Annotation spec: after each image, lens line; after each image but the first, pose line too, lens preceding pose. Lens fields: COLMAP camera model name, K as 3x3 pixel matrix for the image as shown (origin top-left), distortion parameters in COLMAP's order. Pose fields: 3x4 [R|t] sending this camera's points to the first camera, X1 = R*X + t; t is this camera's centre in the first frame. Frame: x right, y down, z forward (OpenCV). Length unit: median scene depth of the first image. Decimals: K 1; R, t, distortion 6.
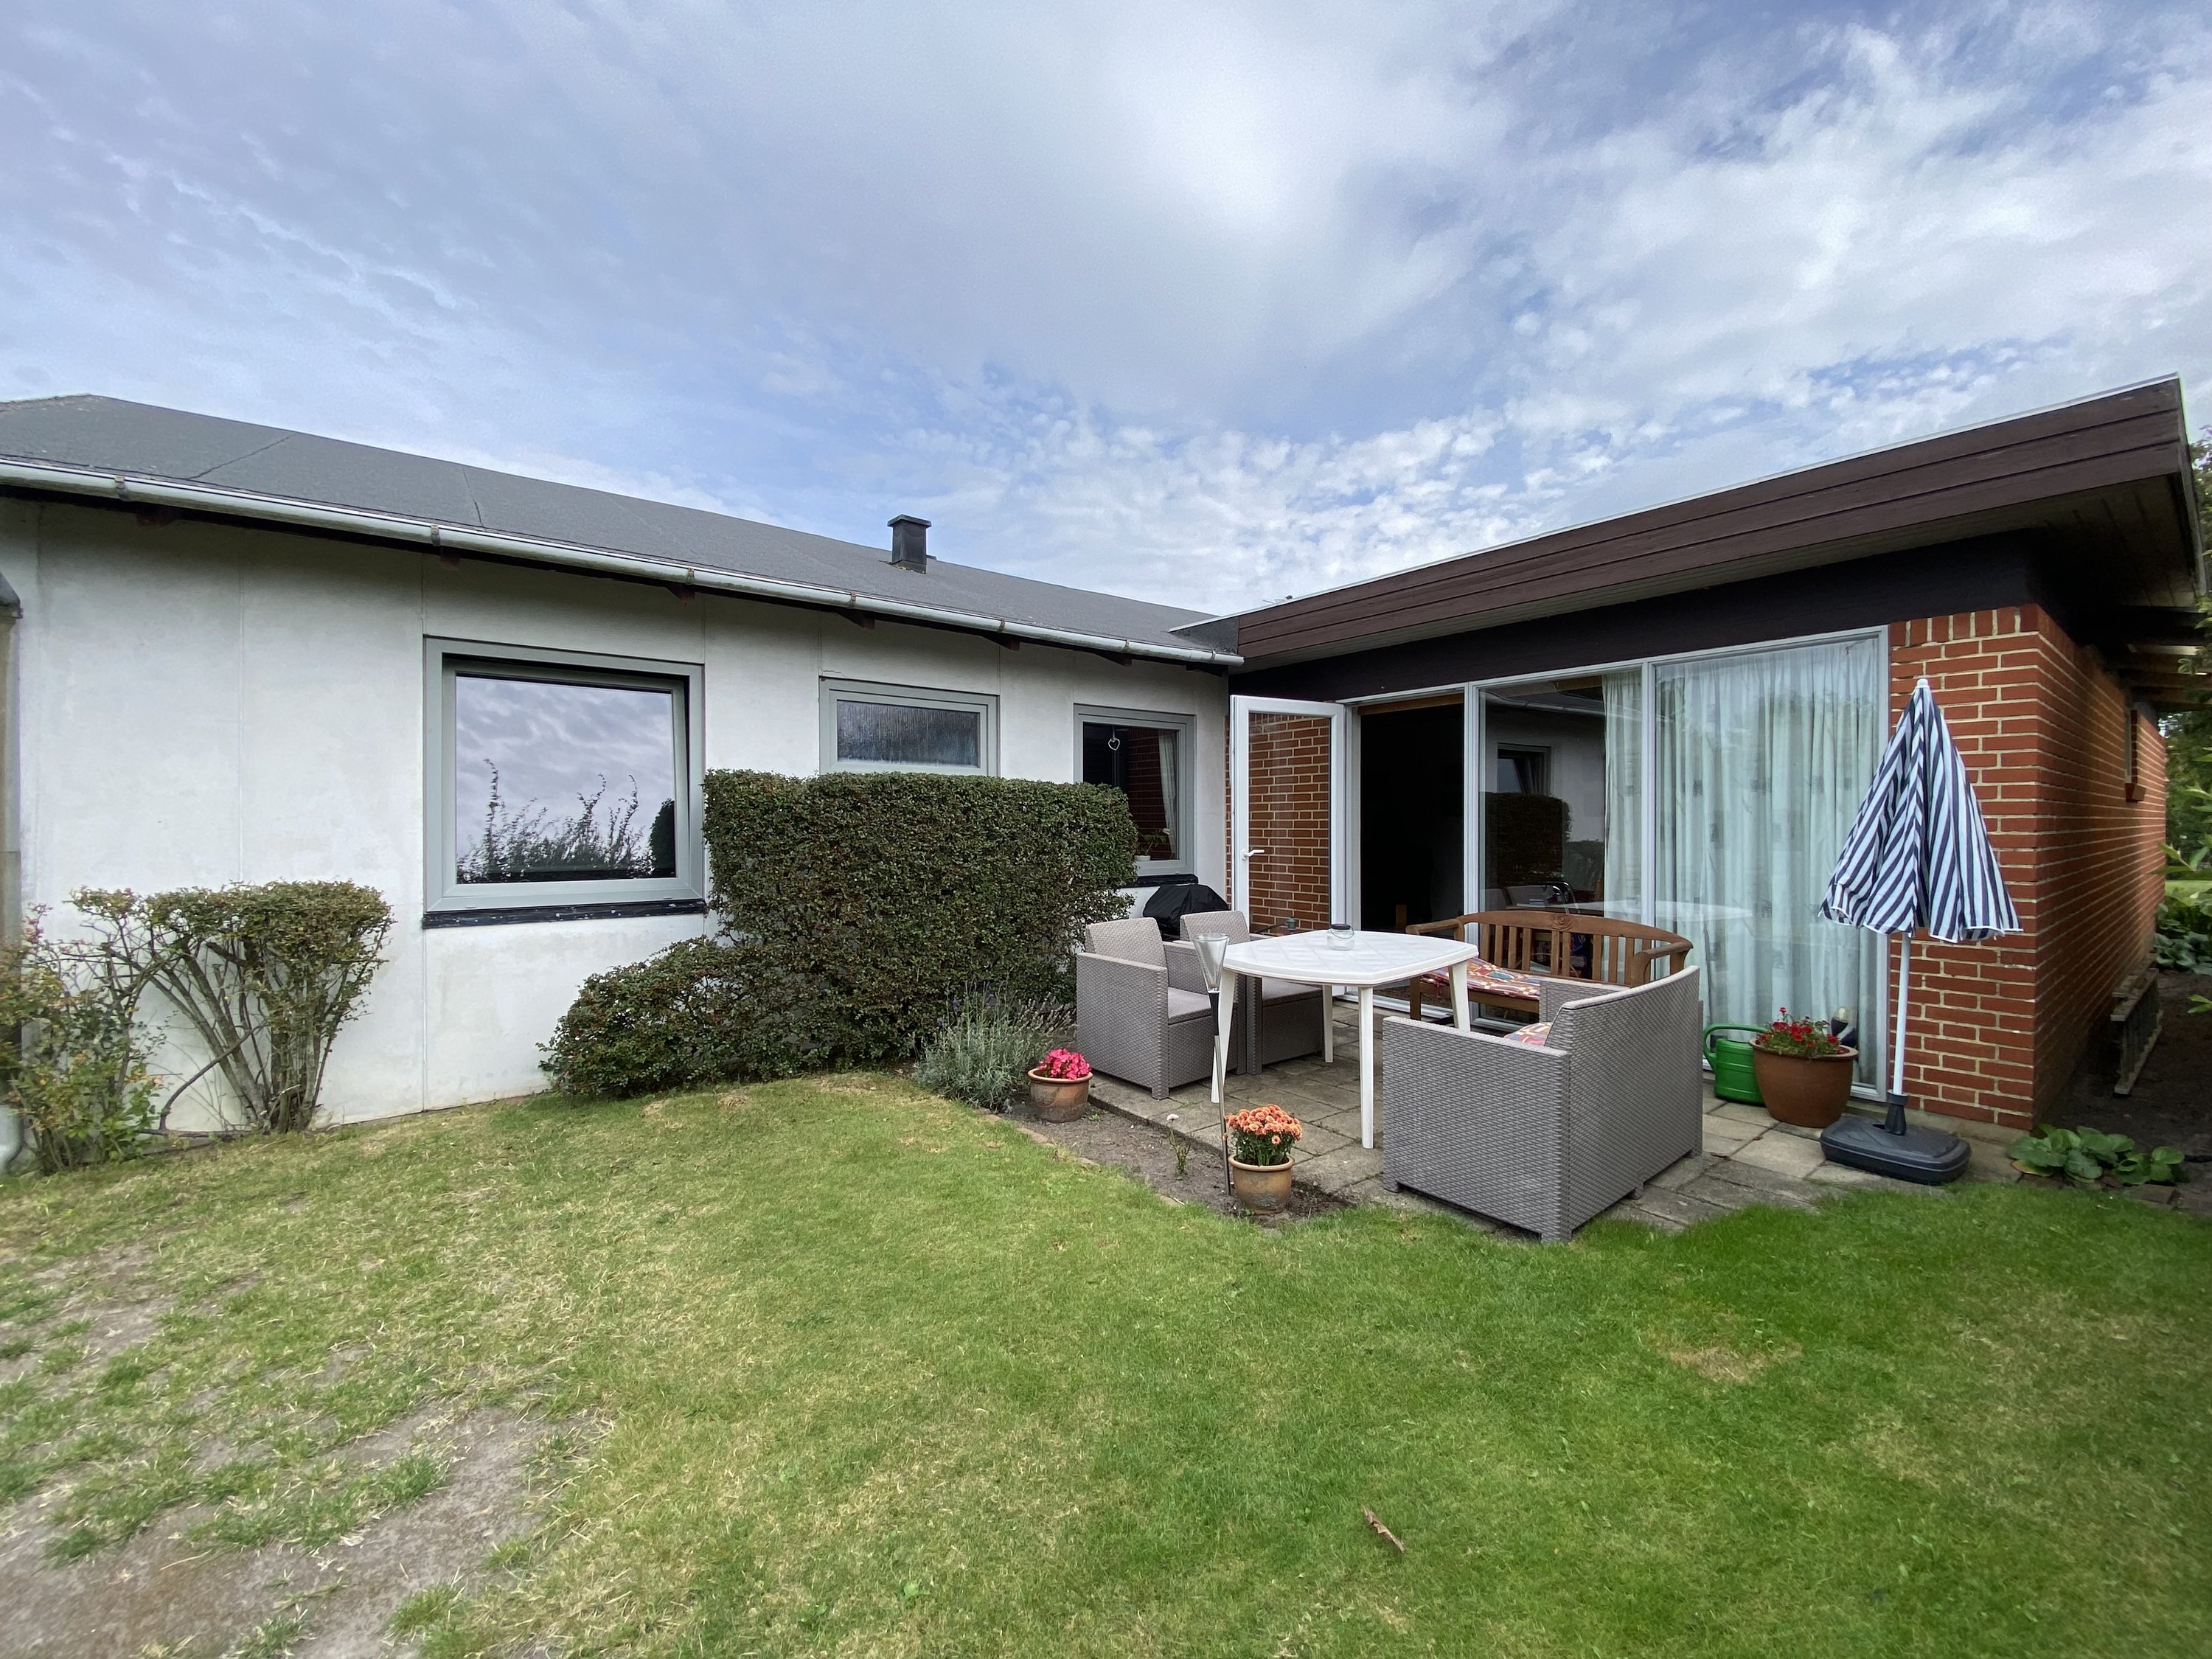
lens RADIAL K [[899.6, 0, 1106.0], [0, 899.6, 829.5], [0, 0, 1]] dist [-0.000200, -0.000235]
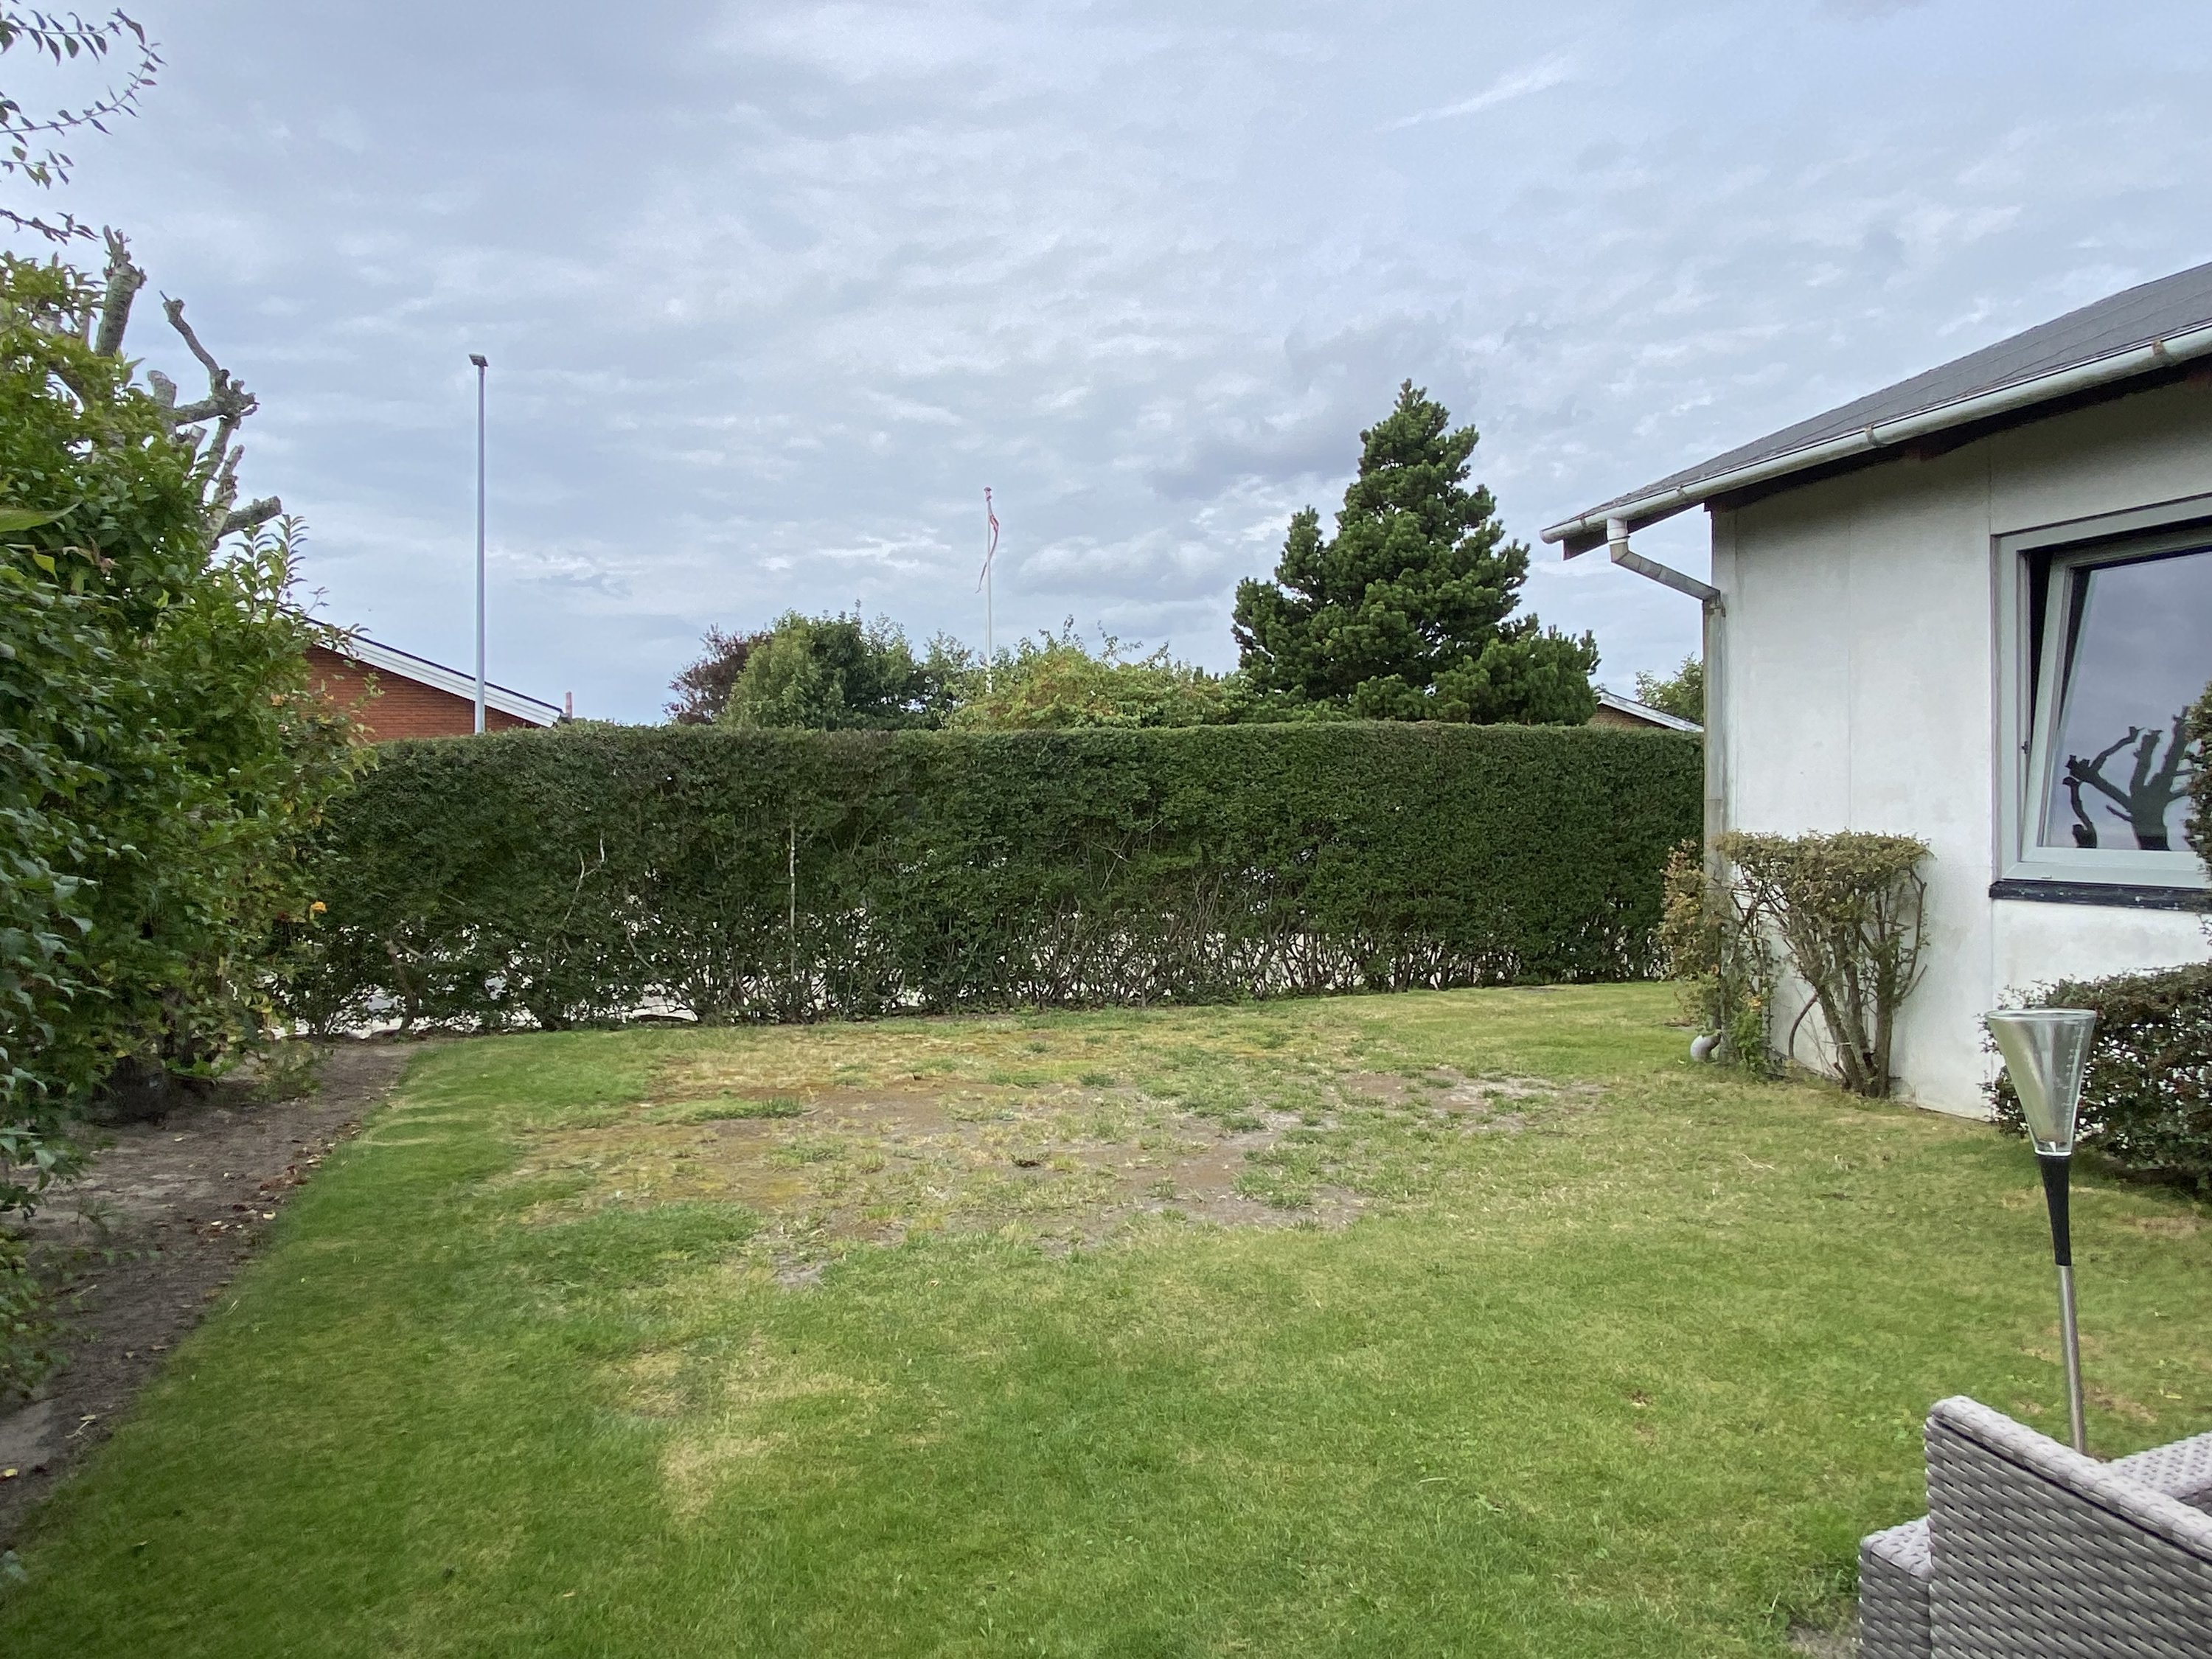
lens RADIAL K [[1345.4, 0, 1106.0], [0, 1345.4, 829.5], [0, 0, 1]] dist [0.052214, -0.000329]
pose [[-0.298256, 0.027182, -0.954099, 0.747785], [0.007415, 0.999630, 0.026162, 0.010854], [0.954457, 0.000729, -0.298348, 0.682434]]
